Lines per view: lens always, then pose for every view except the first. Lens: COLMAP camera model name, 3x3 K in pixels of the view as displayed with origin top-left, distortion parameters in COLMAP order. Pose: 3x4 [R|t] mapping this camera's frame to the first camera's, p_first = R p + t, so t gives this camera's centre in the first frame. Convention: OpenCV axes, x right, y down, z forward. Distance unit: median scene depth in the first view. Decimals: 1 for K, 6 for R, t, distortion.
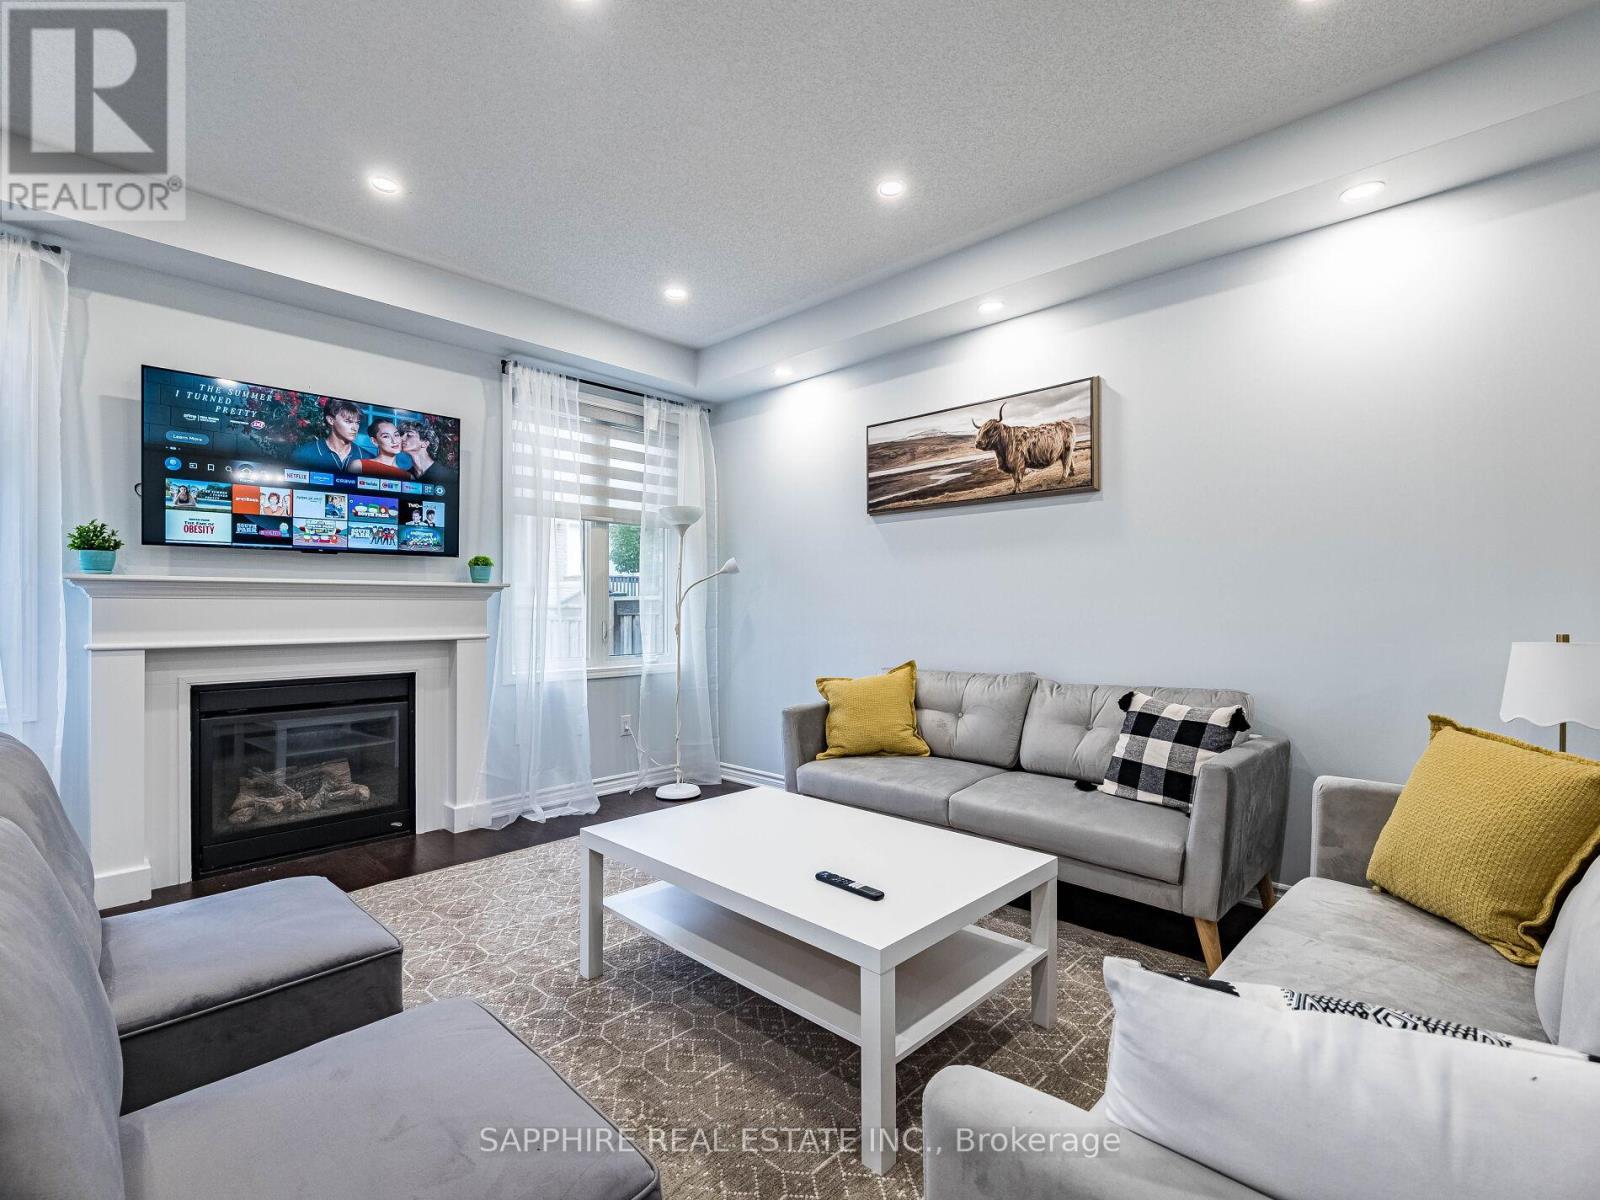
lens RADIAL K [[731.2, 0, 779.2], [0, 731.2, 602.1], [0, 0, 1]] dist [0.001398, -0.001548]
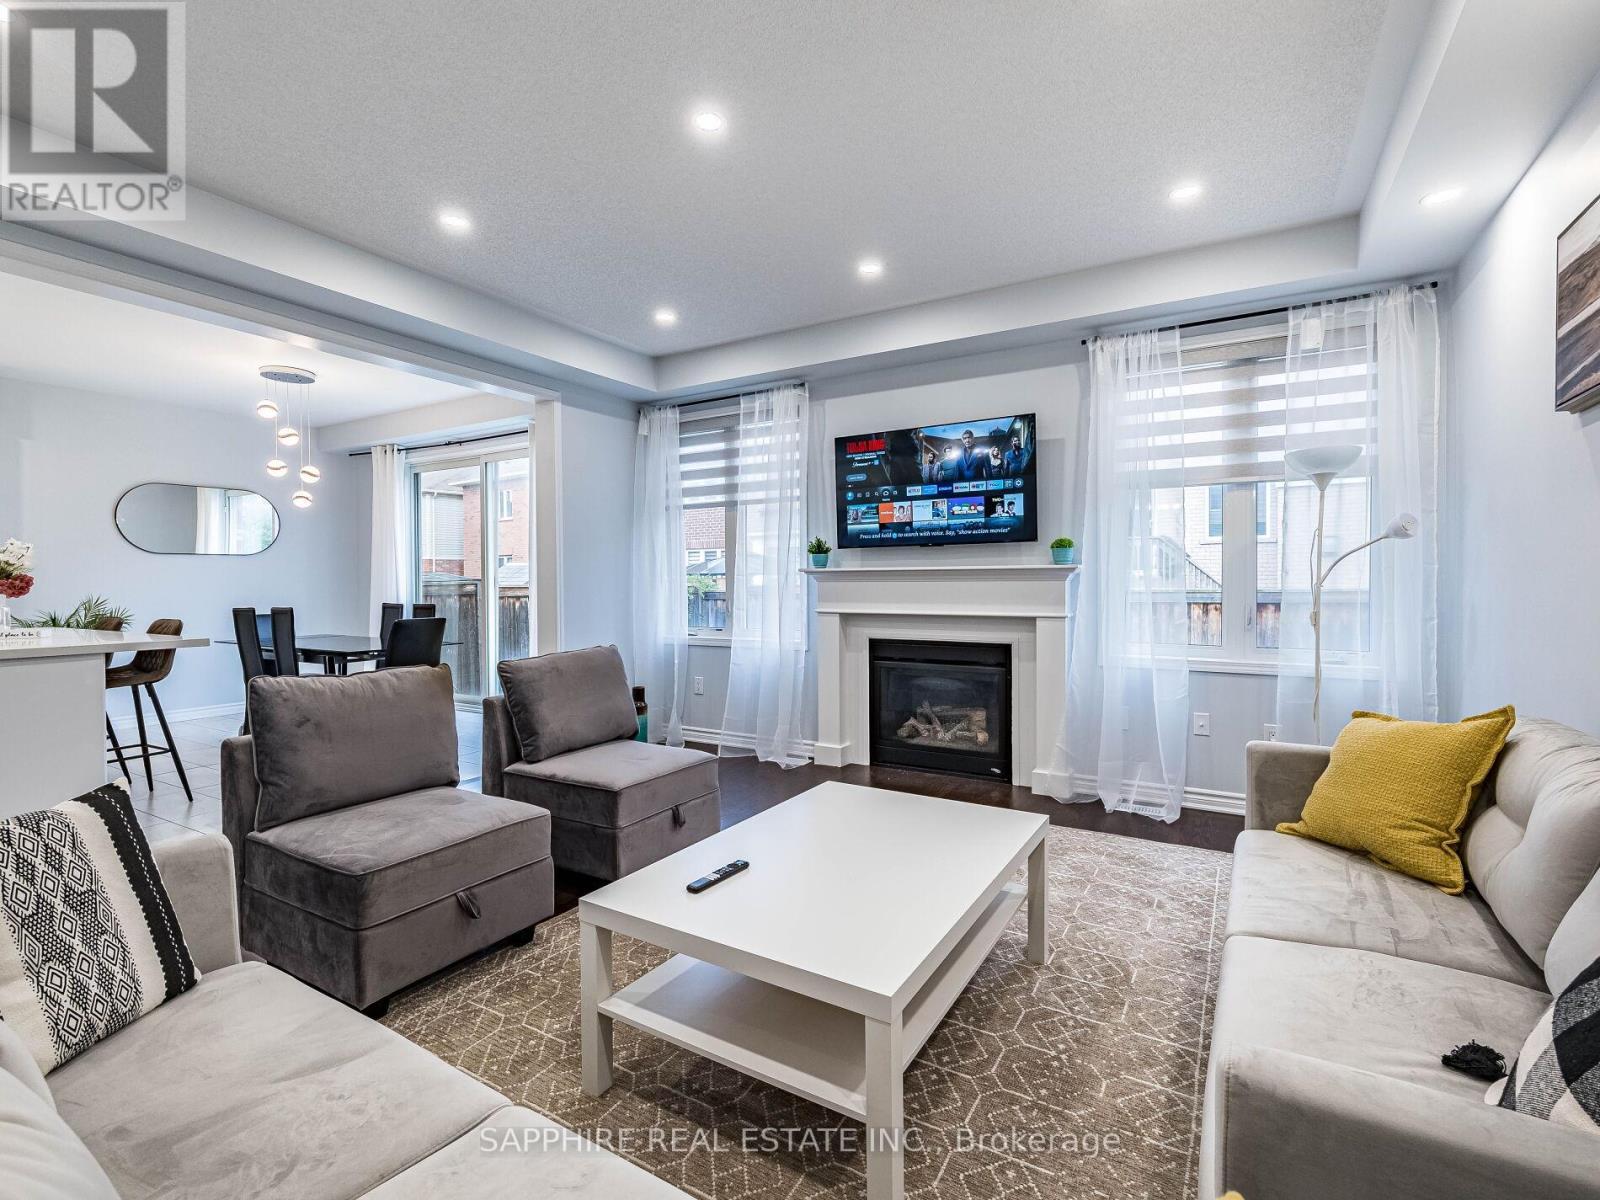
lens RADIAL K [[710.7, 0, 806.5], [0, 710.7, 591.8], [0, 0, 1]] dist [-0.010925, -0.000101]
pose [[0.266535, 0.015777, -0.963696, 0.524108], [0.013483, 0.999707, 0.020096, -0.013458], [0.963731, -0.018350, 0.266244, 0.423459]]
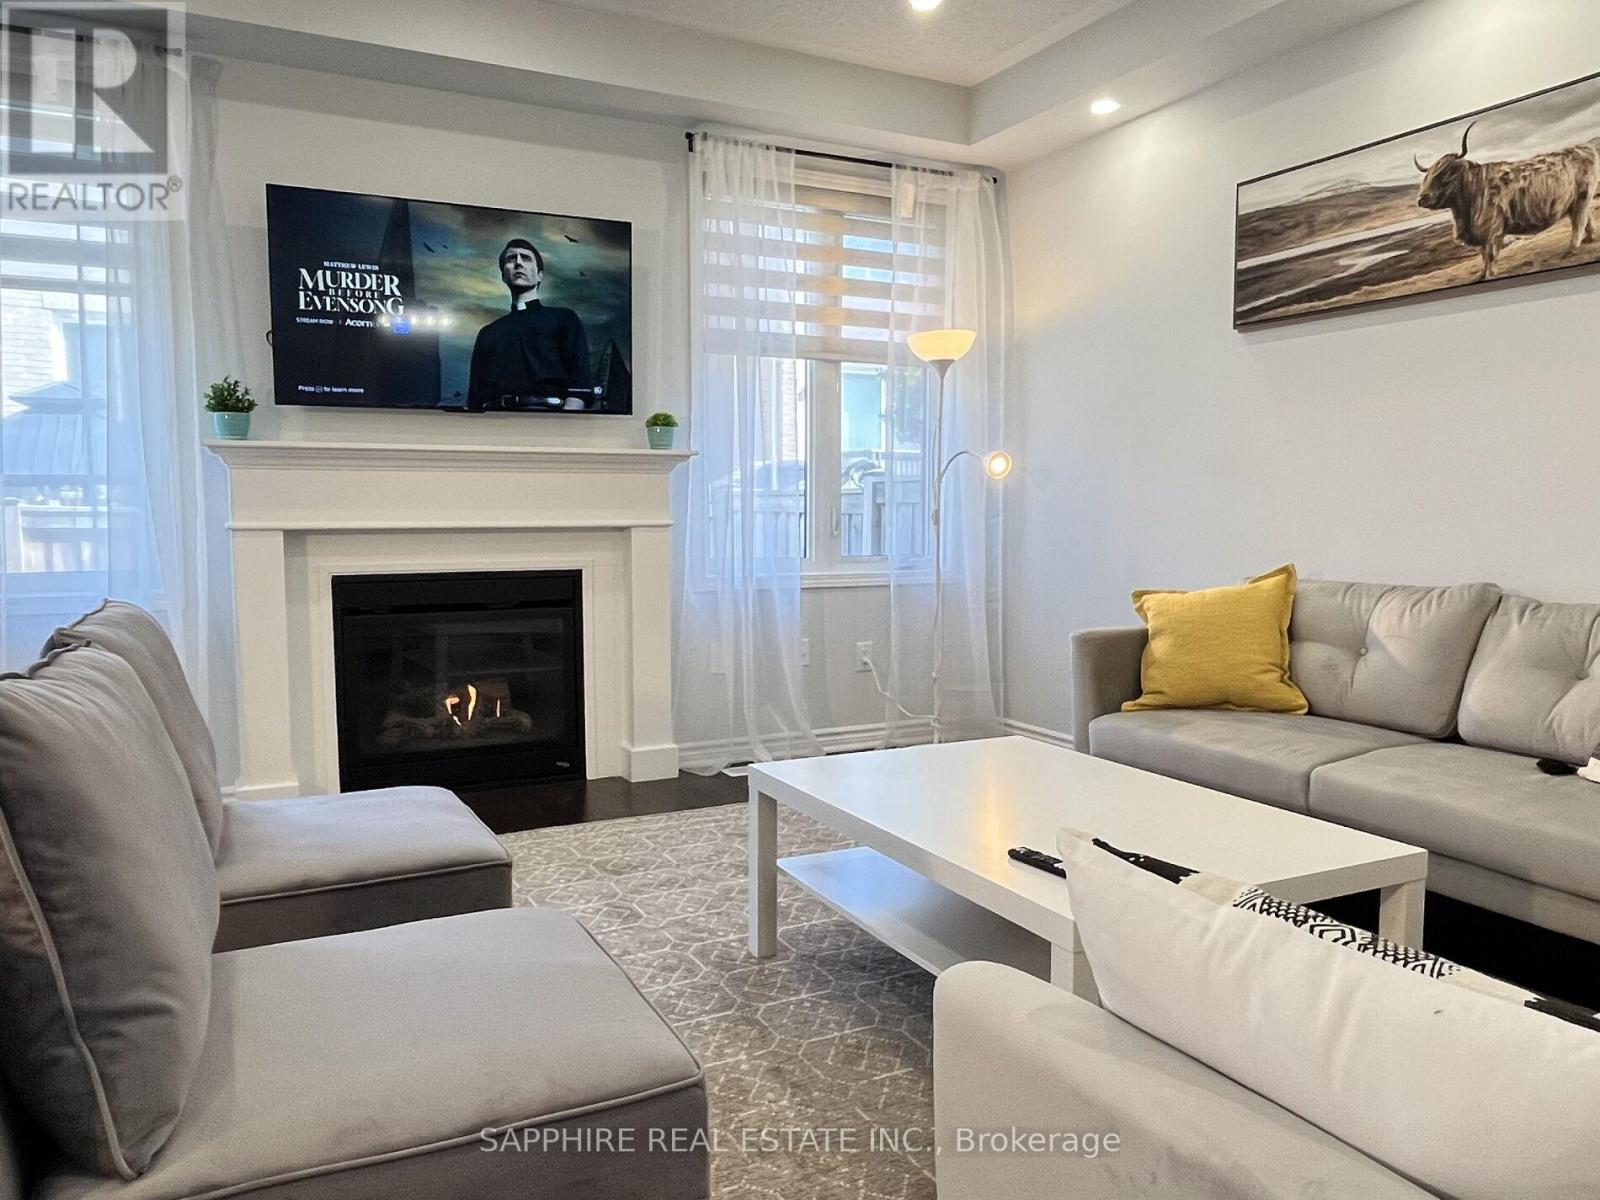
lens RADIAL K [[1145.8, 0, 796.0], [0, 1145.8, 590.7], [0, 0, 1]] dist [0.000261, 0.000788]
pose [[0.949669, 0.024792, -0.312274, 0.089494], [0.001500, 0.996492, 0.083677, 0.020424], [0.313253, -0.079934, 0.946300, -0.057920]]
